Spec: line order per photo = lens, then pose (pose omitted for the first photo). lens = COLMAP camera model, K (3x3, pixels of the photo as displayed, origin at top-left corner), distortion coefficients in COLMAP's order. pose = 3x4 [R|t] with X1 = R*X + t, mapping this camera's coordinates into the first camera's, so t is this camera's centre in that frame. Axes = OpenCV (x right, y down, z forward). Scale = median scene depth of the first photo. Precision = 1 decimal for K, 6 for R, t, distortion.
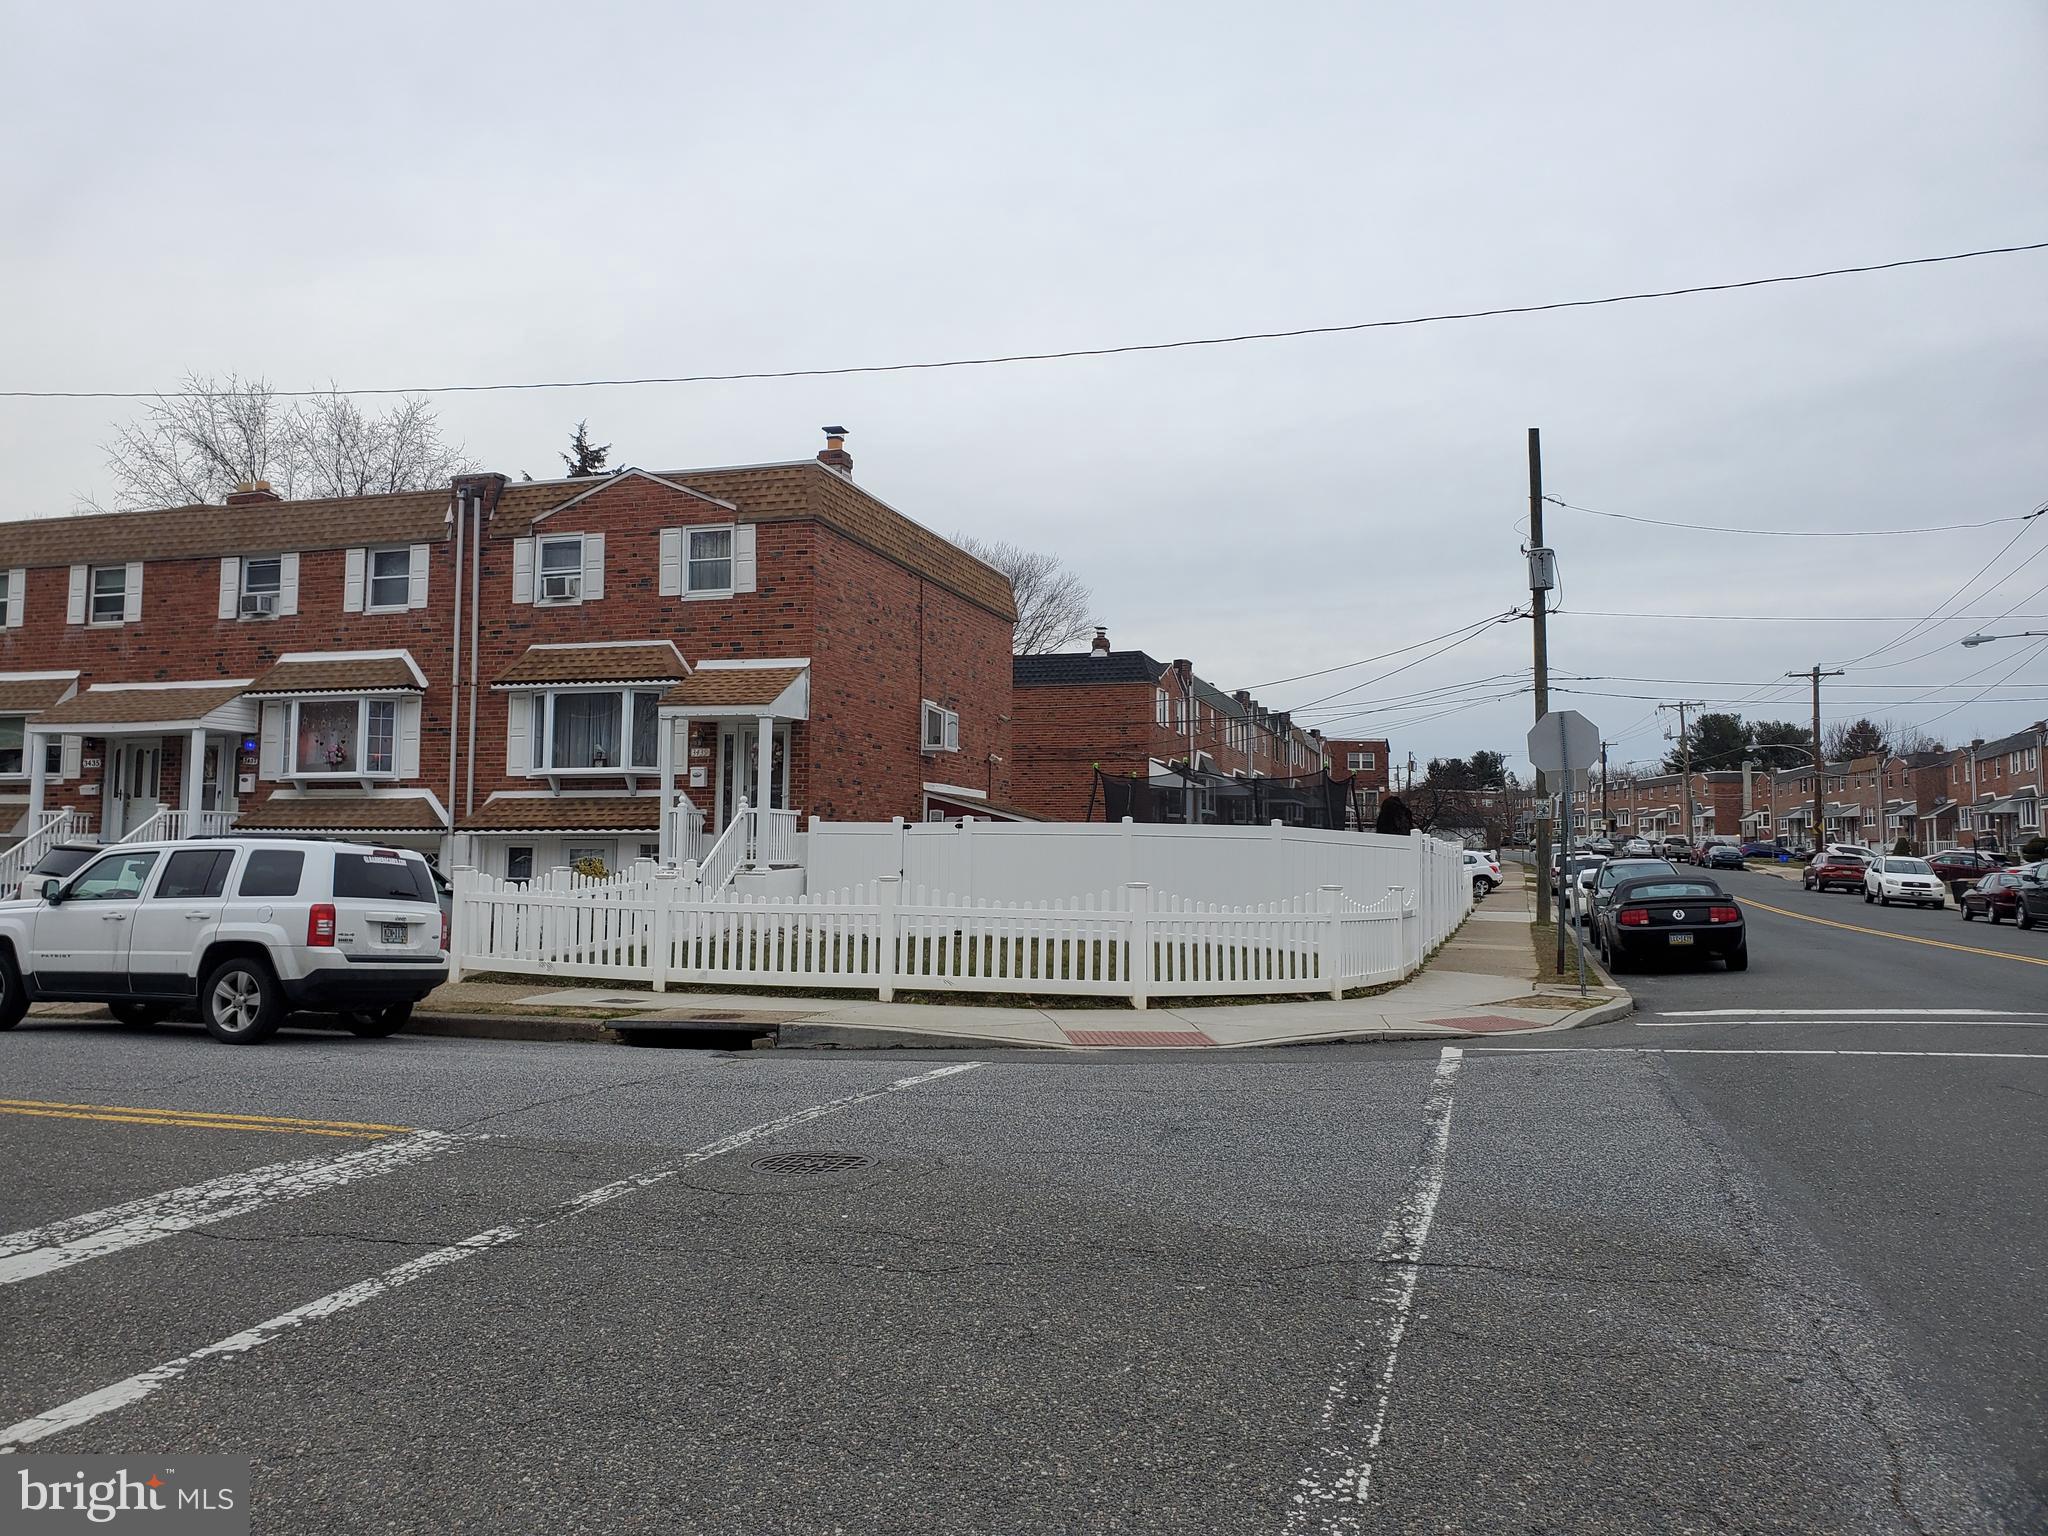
lens RADIAL K [[1590.6, 0, 1032.0], [0, 1590.6, 765.2], [0, 0, 1]] dist [0.046791, 0.034108]
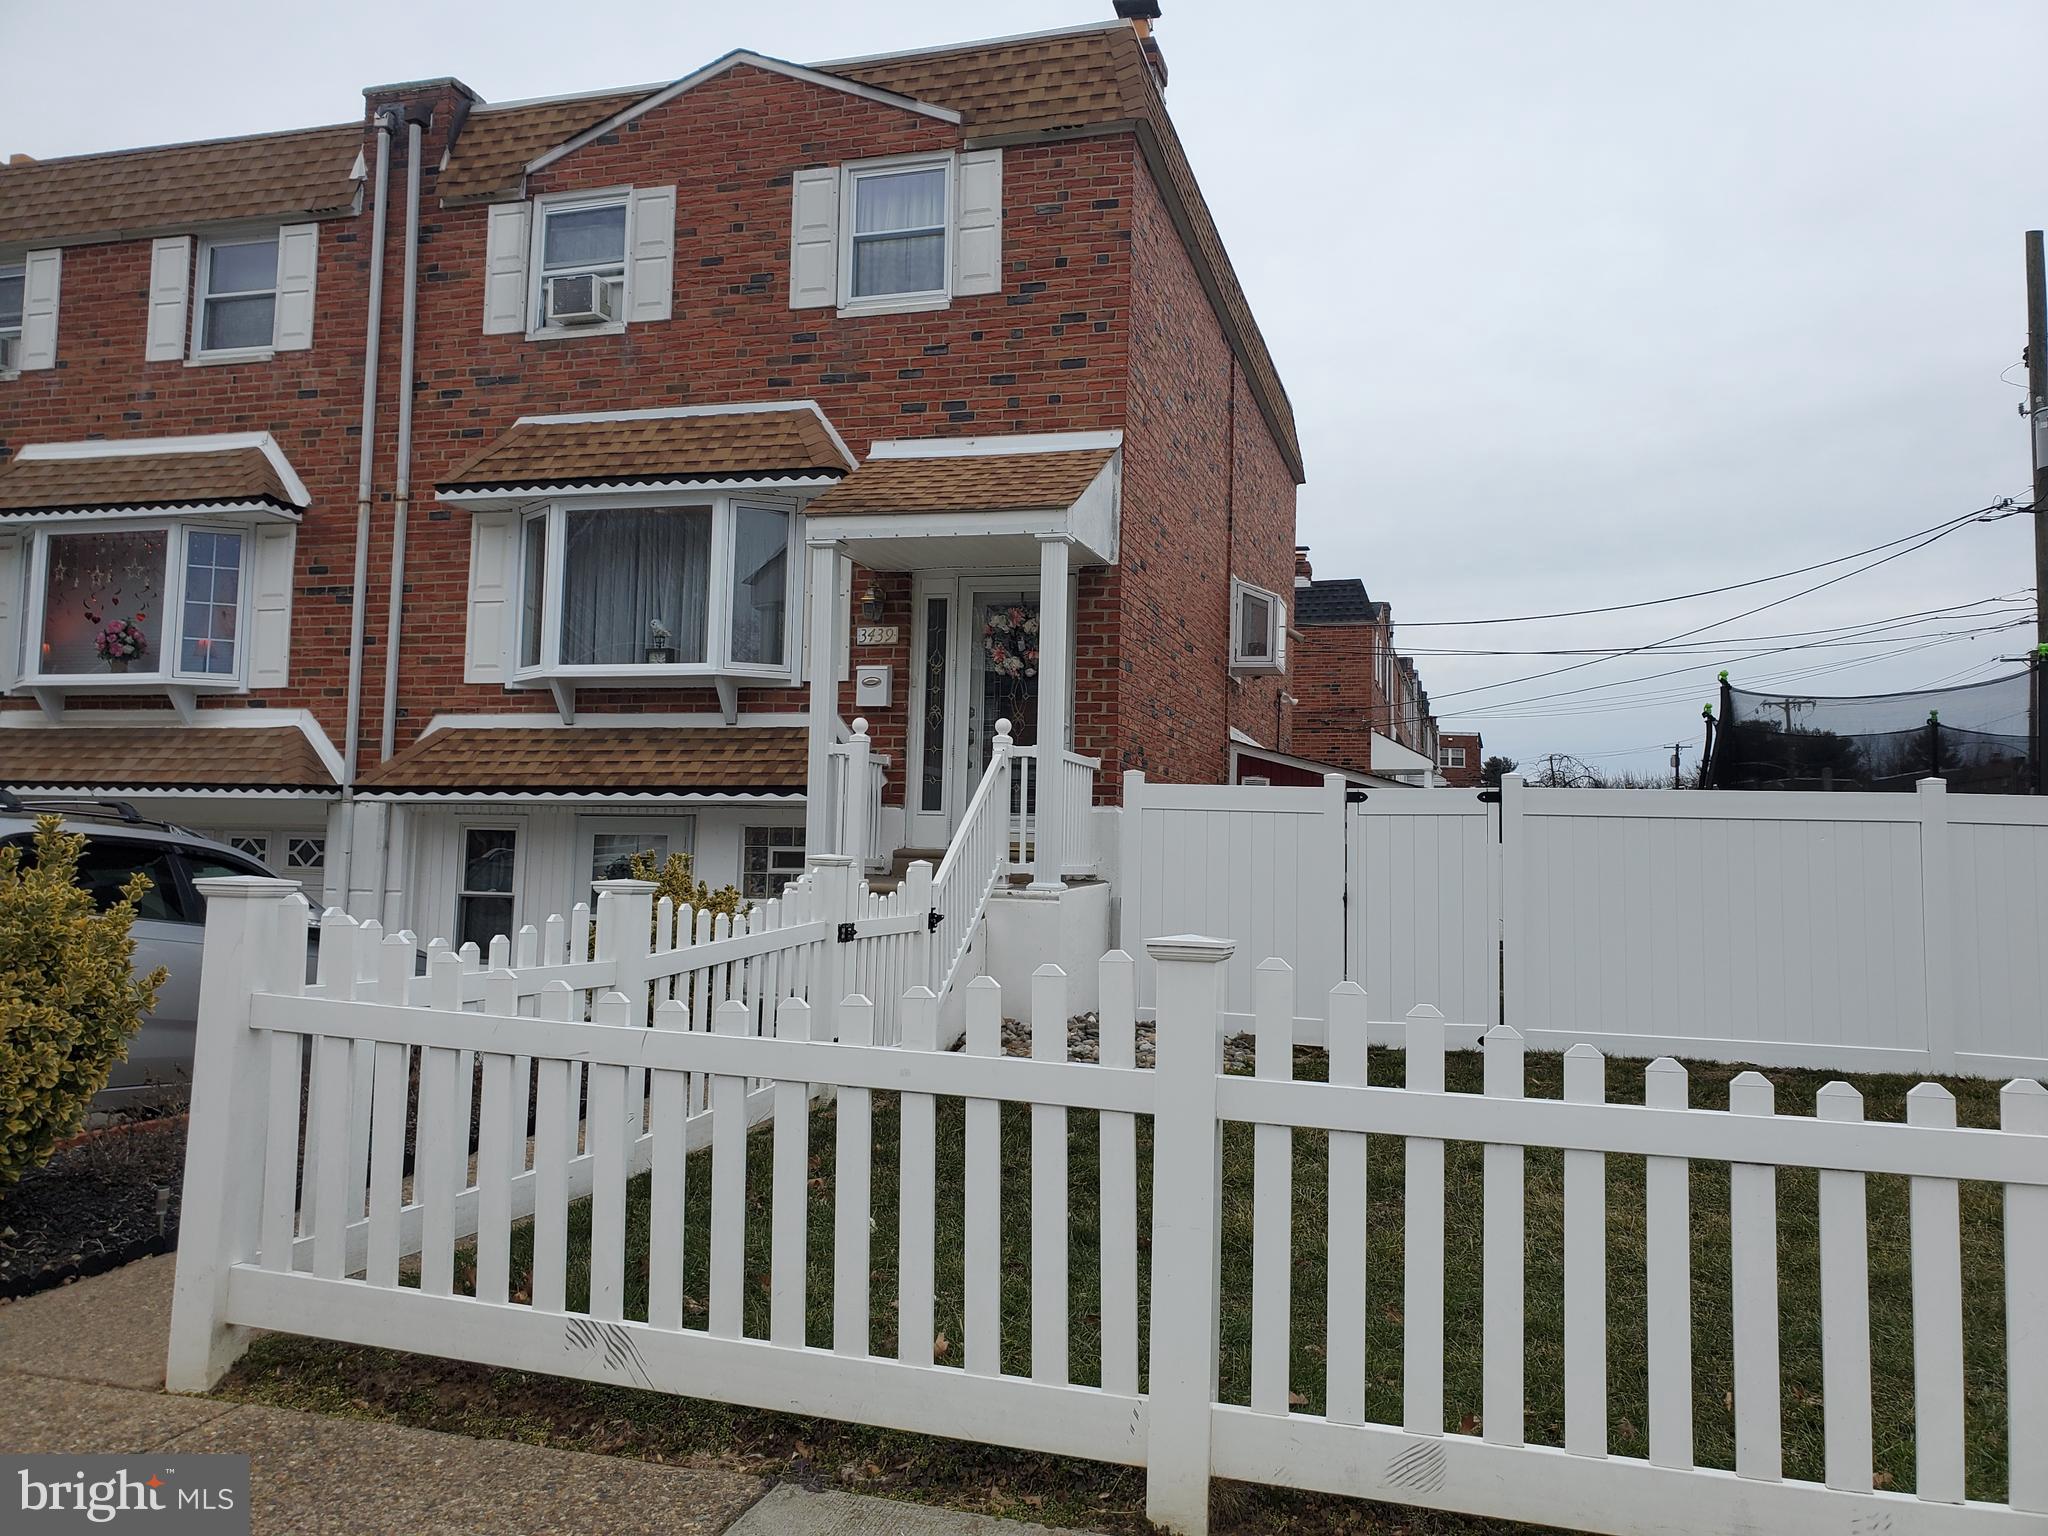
lens RADIAL K [[1590.6, 0, 1034.9], [0, 1590.6, 750.1], [0, 0, 1]] dist [0.046791, 0.034108]
pose [[0.999737, 0.016856, 0.015527, -0.163822], [-0.016689, 0.999802, -0.010797, 0.029874], [-0.015706, 0.010535, 0.999821, 0.515132]]
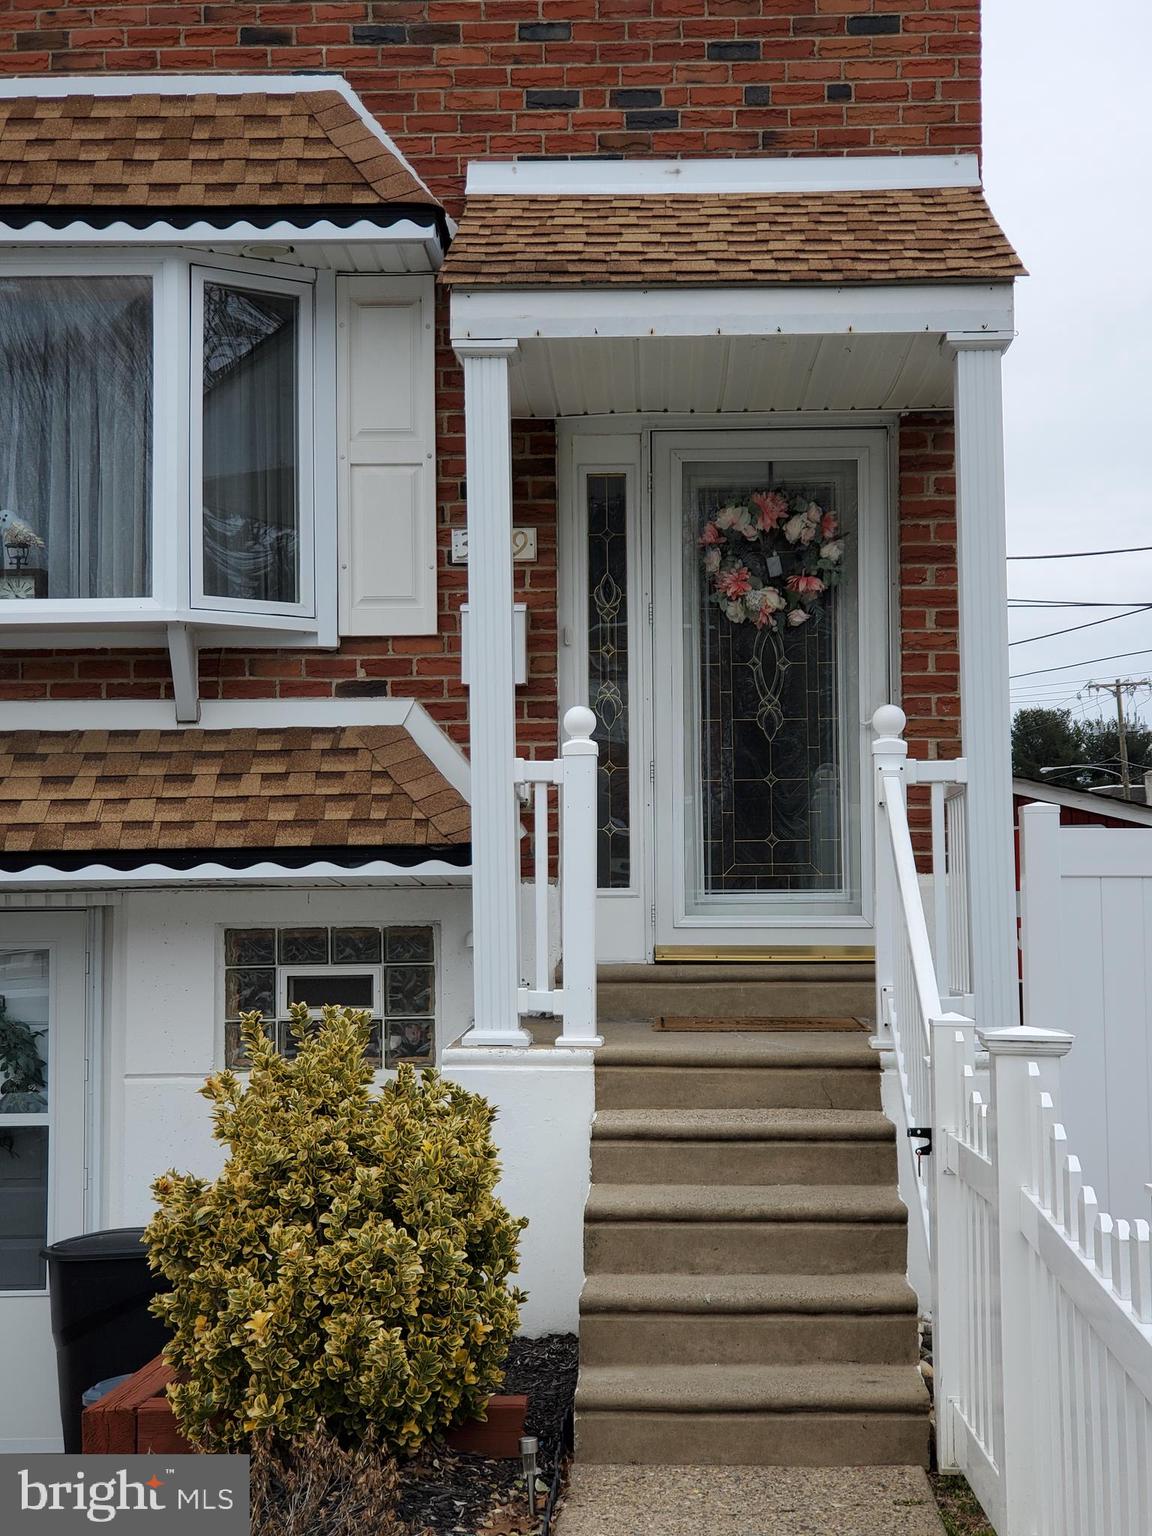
lens RADIAL K [[2326.8, 0, 573.0], [0, 2326.8, 769.3], [0, 0, 1]] dist [0.063005, 0.000000]
pose [[0.966195, 0.003244, 0.257792, -0.279362], [-0.001049, 0.999962, -0.008652, 0.028455], [-0.257810, 0.008089, 0.966162, 0.642522]]
